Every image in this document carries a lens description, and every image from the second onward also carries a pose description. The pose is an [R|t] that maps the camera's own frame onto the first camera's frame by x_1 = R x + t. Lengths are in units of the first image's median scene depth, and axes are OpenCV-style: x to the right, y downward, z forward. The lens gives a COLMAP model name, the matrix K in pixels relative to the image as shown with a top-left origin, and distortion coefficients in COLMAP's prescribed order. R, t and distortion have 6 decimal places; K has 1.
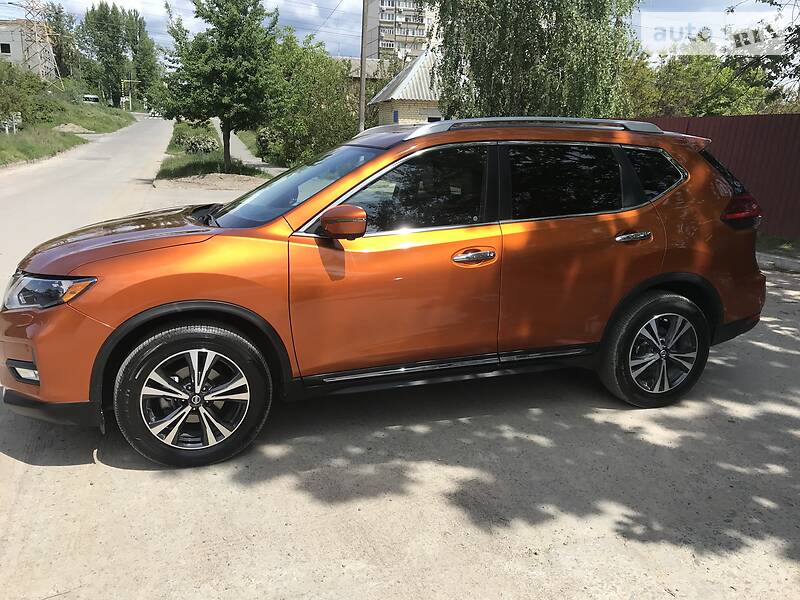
lens RADIAL K [[666.4, 0, 392.7], [0, 666.4, 299.6], [0, 0, 1]] dist [0.013328, 0.015657]
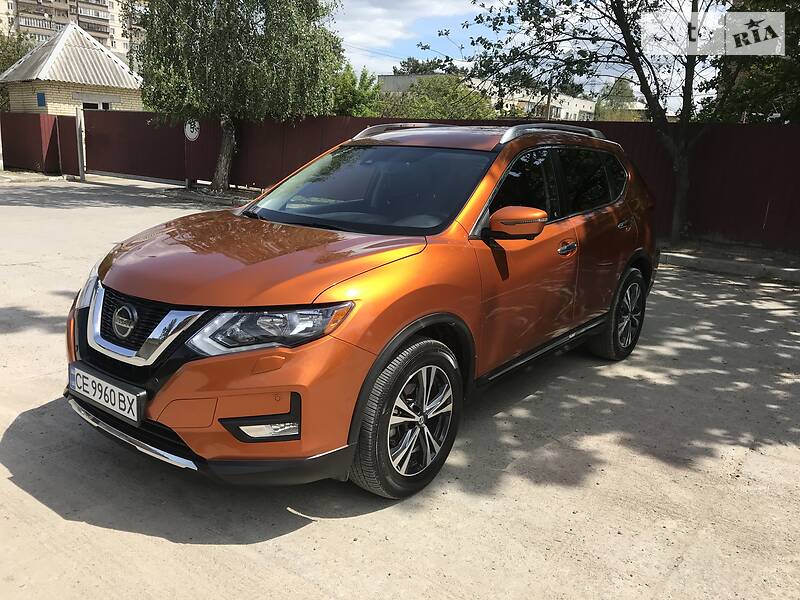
lens RADIAL K [[666.4, 0, 392.7], [0, 666.4, 299.6], [0, 0, 1]] dist [0.013328, 0.015657]
pose [[0.847003, -0.114275, 0.519160, -0.785216], [0.106405, 0.993302, 0.045042, -0.065042], [-0.520830, 0.017091, 0.853490, 0.210303]]
